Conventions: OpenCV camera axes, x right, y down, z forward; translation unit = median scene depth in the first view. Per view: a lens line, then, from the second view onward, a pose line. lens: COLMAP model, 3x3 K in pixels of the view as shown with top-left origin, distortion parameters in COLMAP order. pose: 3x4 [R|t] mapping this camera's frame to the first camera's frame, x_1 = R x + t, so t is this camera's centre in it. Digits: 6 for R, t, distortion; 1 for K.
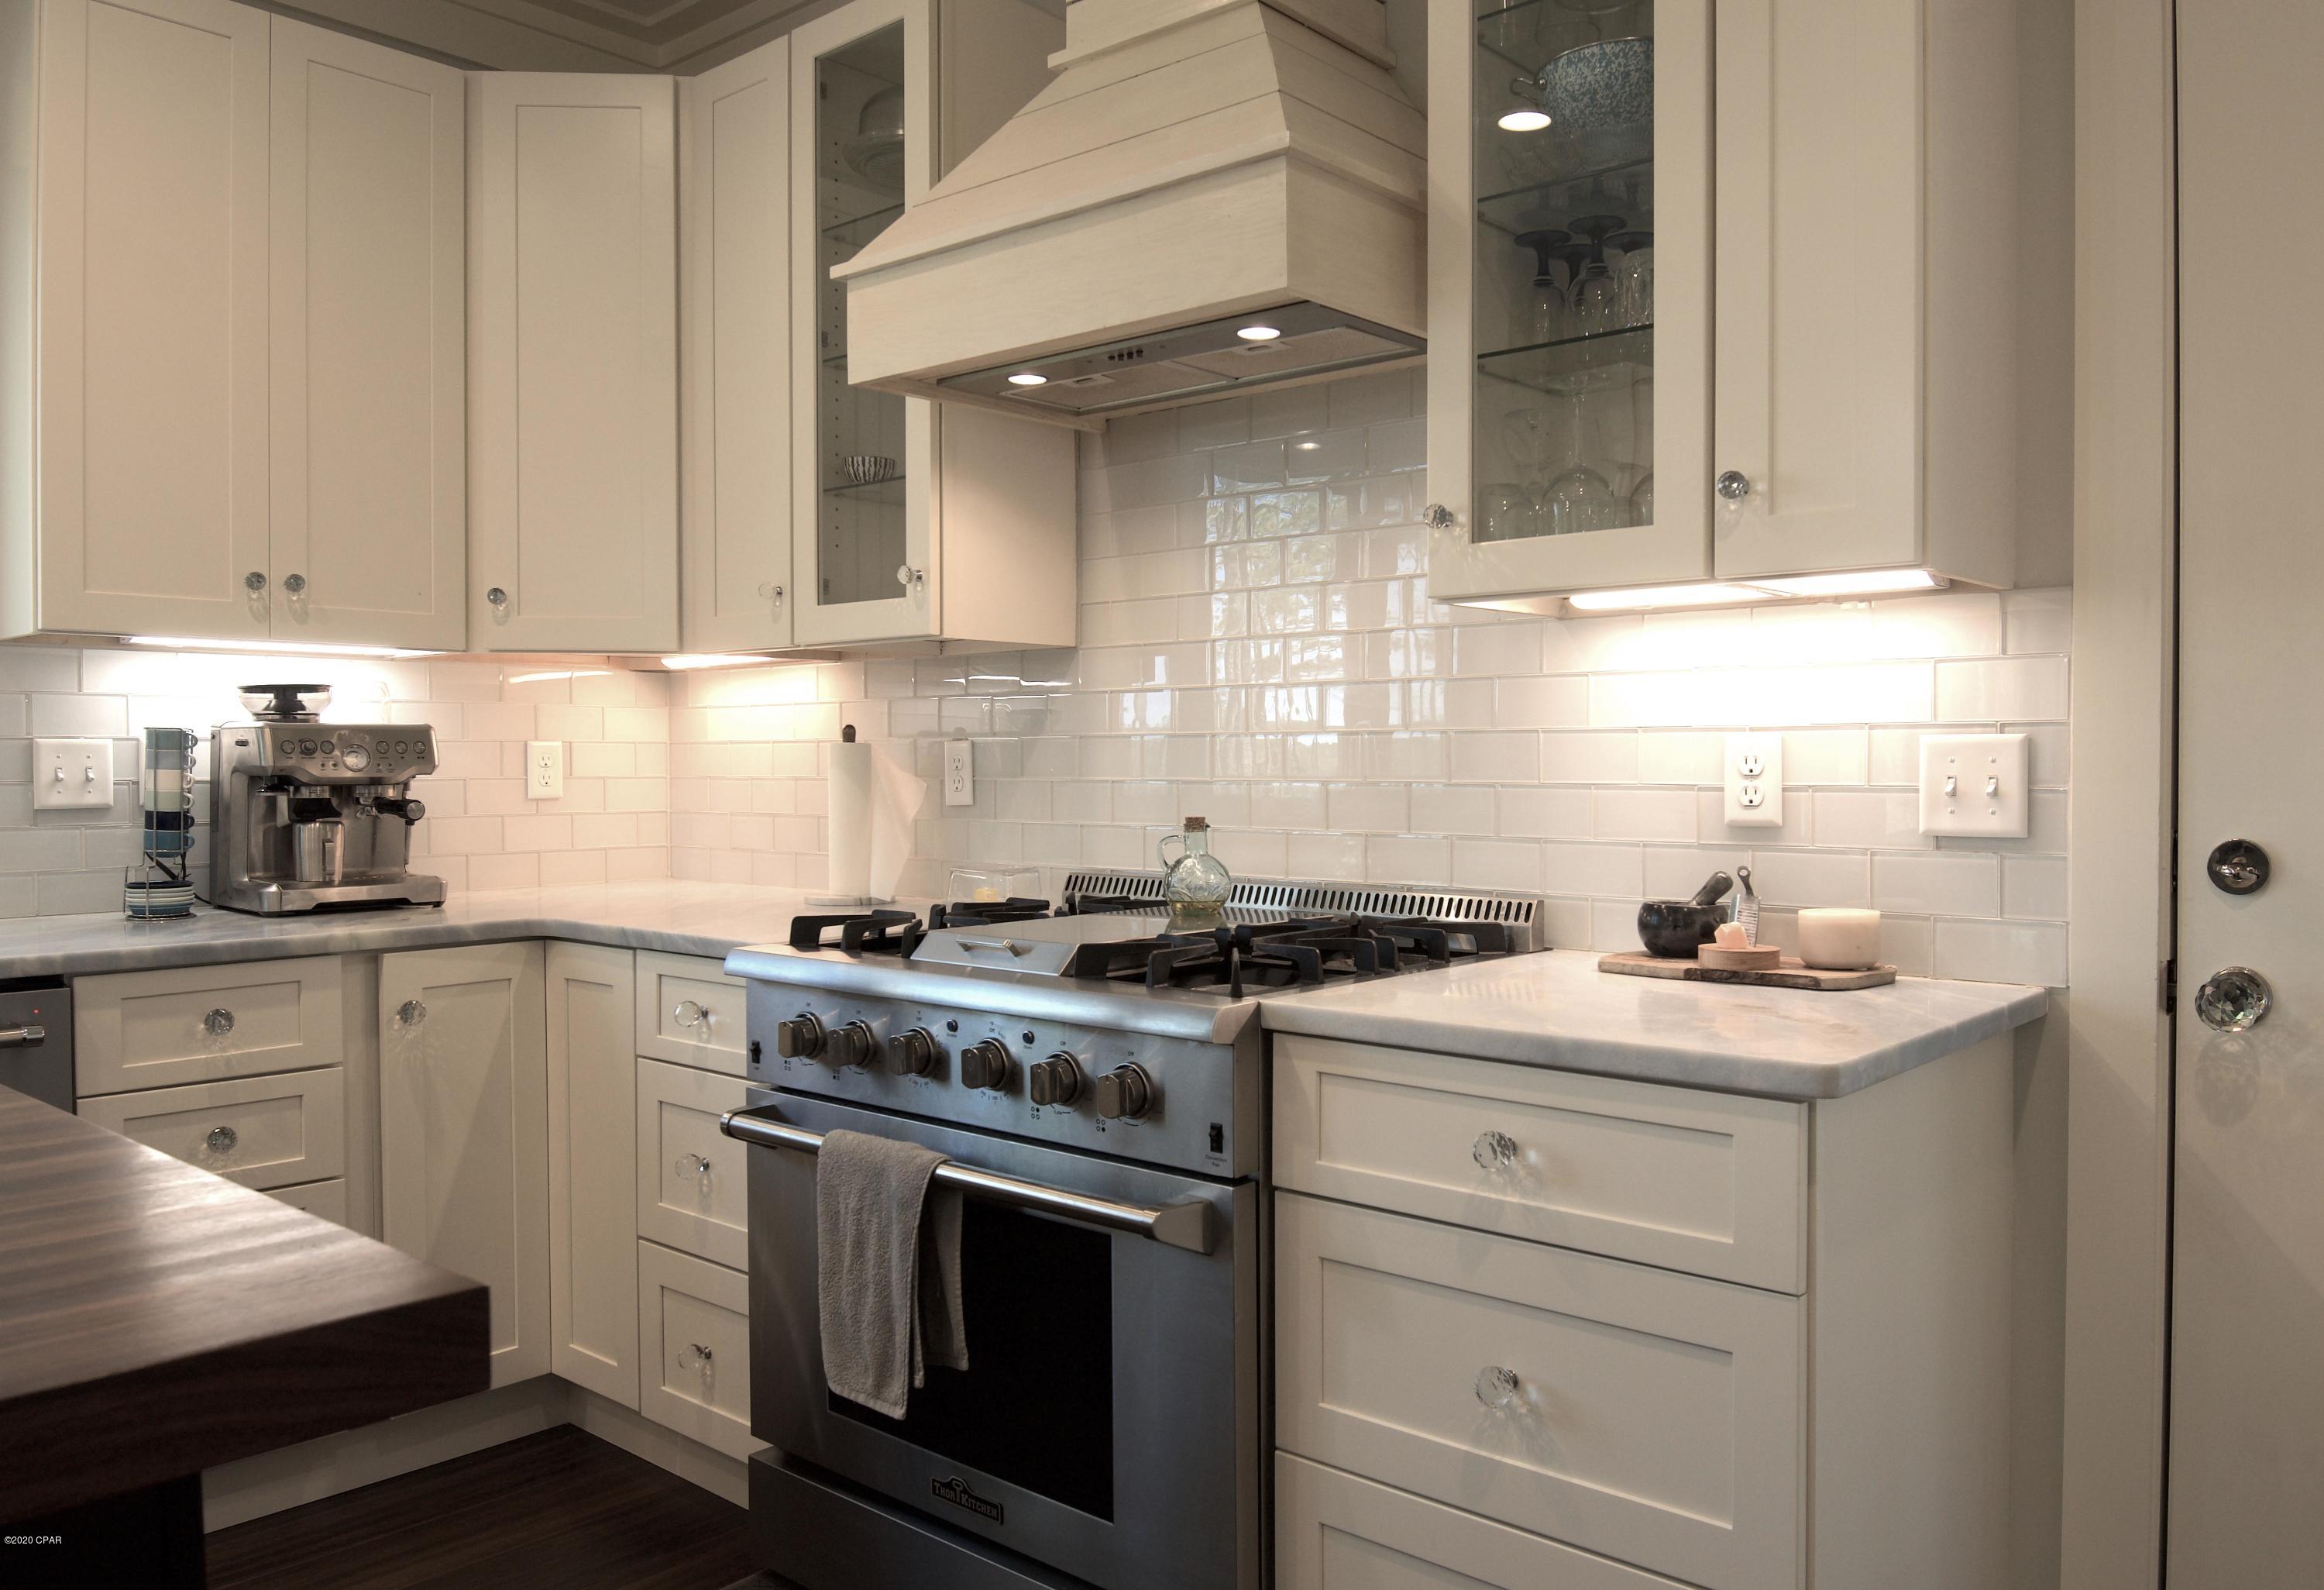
lens RADIAL K [[1720.8, 0, 1205.9], [0, 1720.8, 796.5], [0, 0, 1]] dist [0.001513, -0.001397]
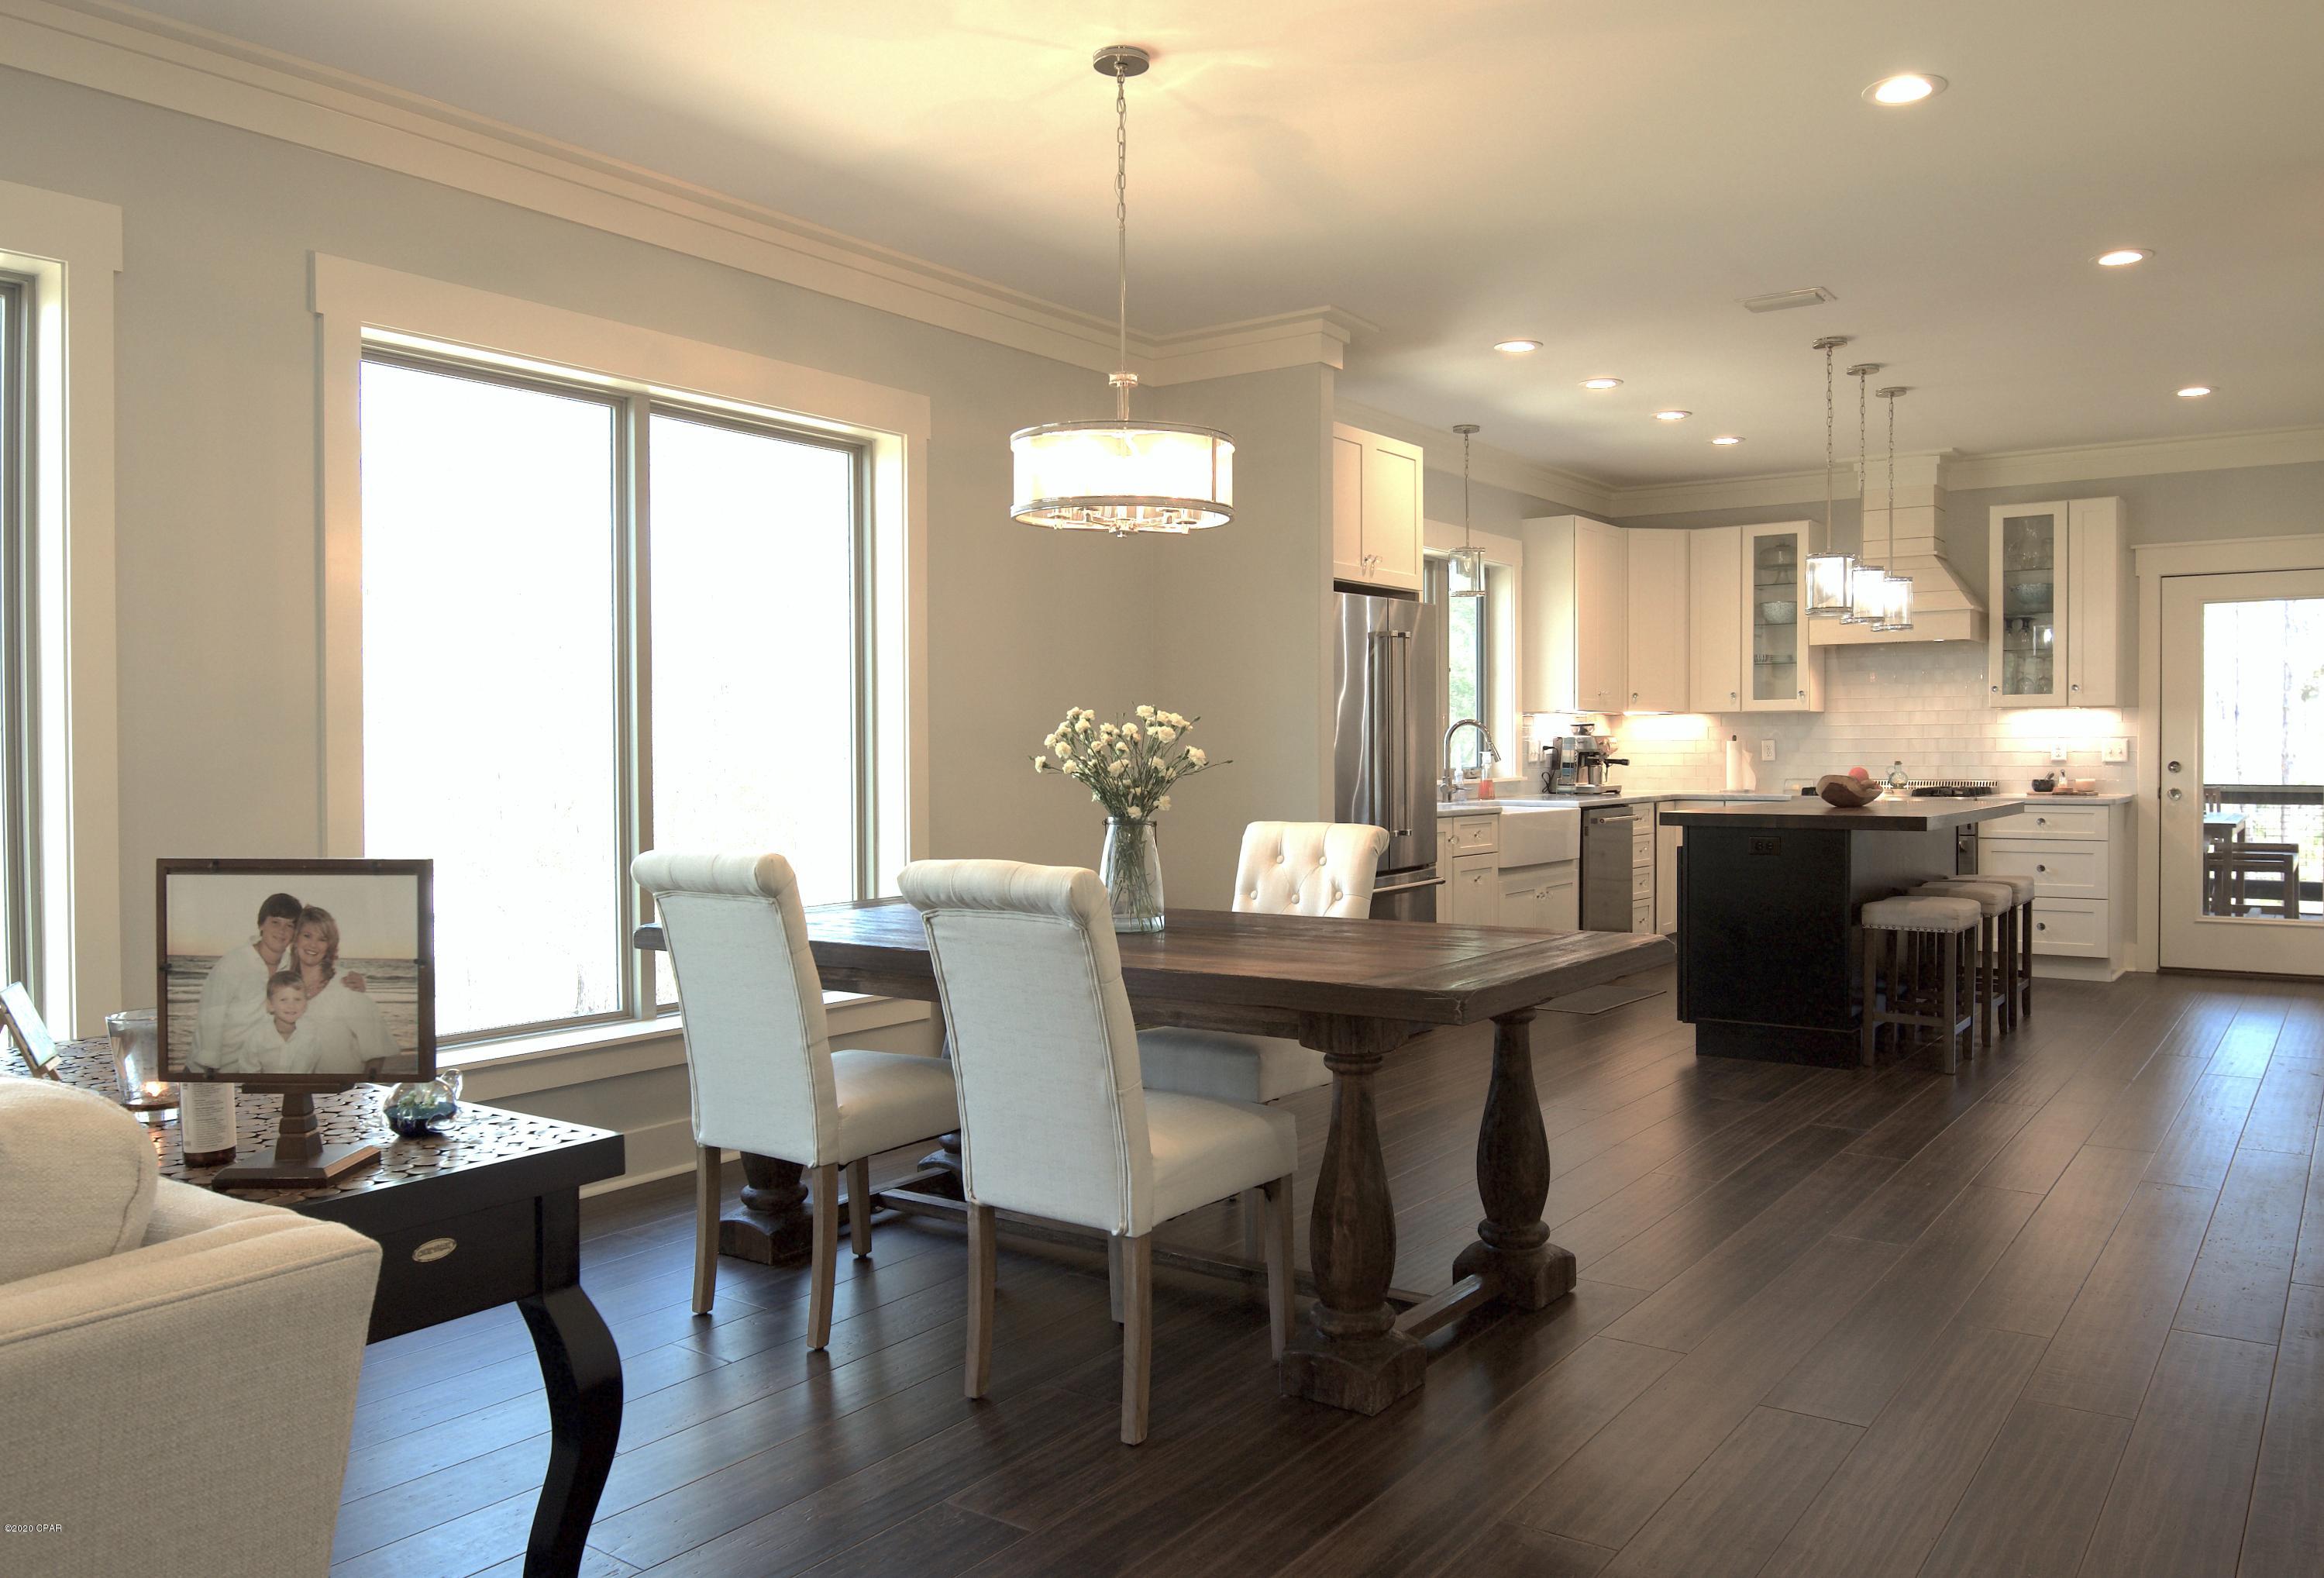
lens RADIAL K [[1714.6, 0, 1199.5], [0, 1714.6, 791.8], [0, 0, 1]] dist [-0.001187, -0.000028]
pose [[0.994591, -0.006939, 0.103636, -2.181954], [0.006404, 0.999964, 0.005496, 0.055724], [-0.103670, -0.004802, 0.994600, -2.917209]]
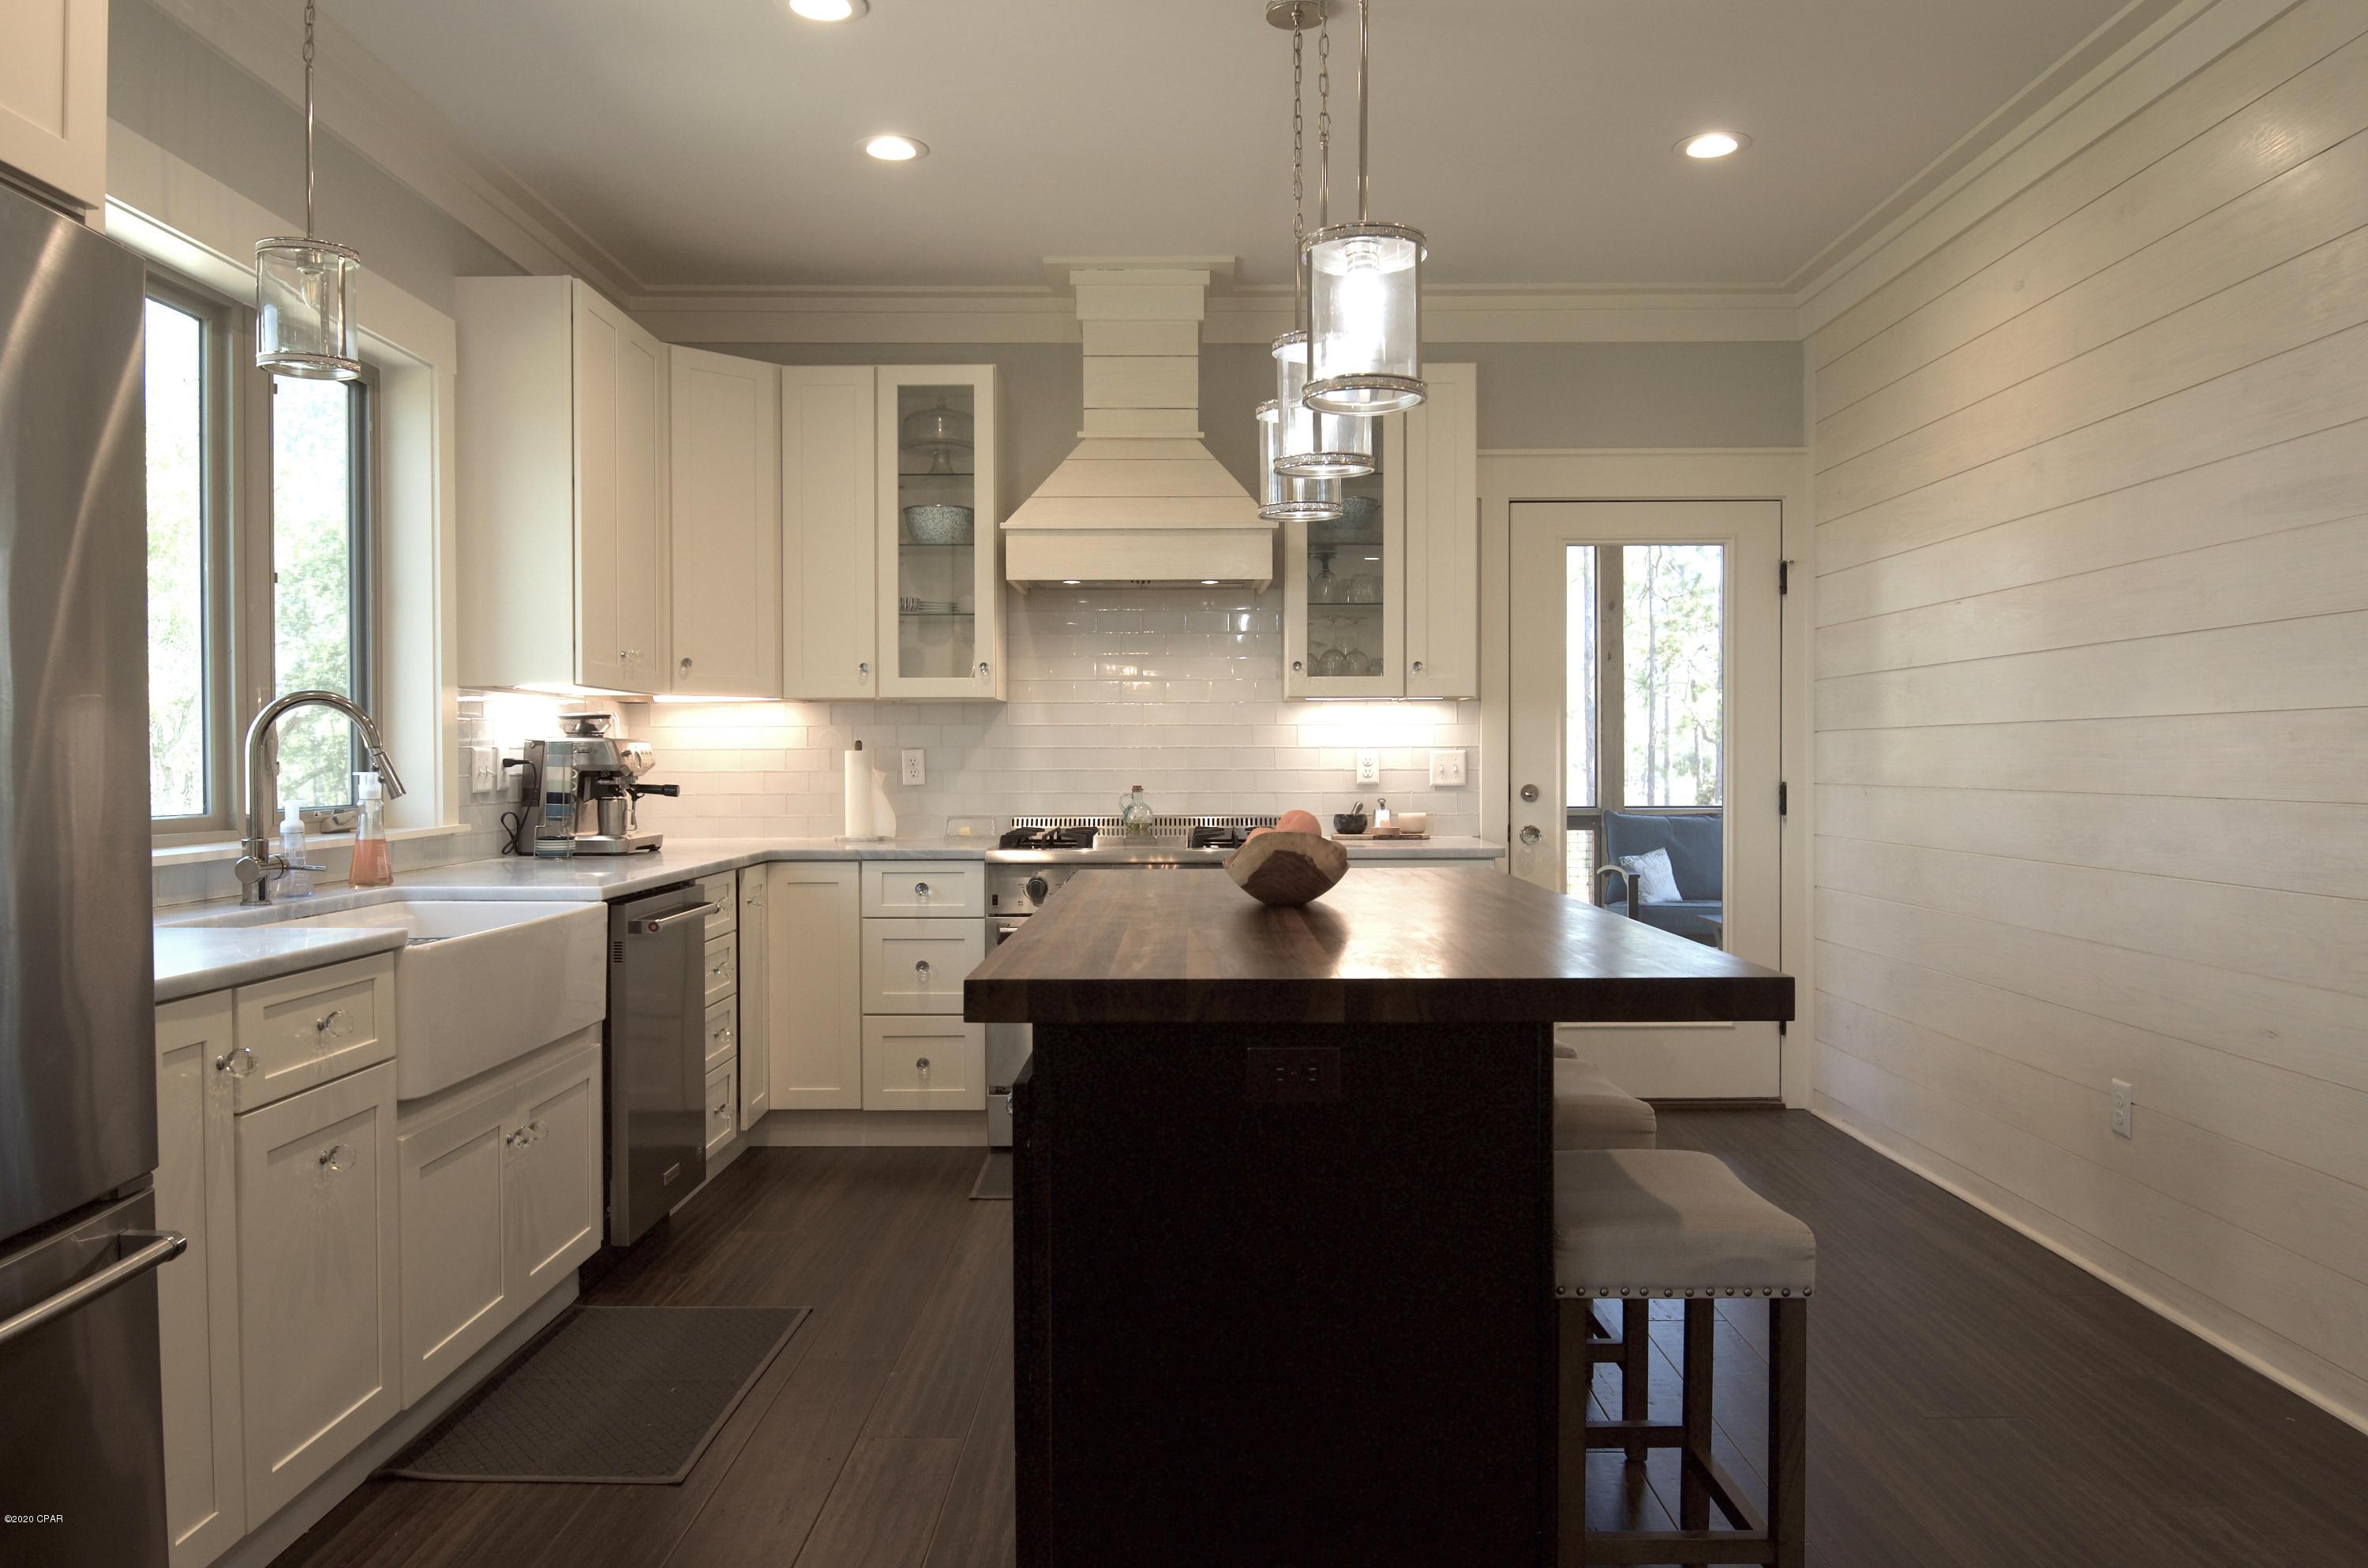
lens RADIAL K [[1673.6, 0, 1184.0], [0, 1673.6, 784.0], [0, 0, 1]] dist [0.020211, -0.064866]
pose [[0.761716, -0.011716, 0.647806, -1.557536], [0.014826, 0.999890, 0.000652, 0.010653], [-0.647742, 0.009108, 0.761805, -0.776994]]
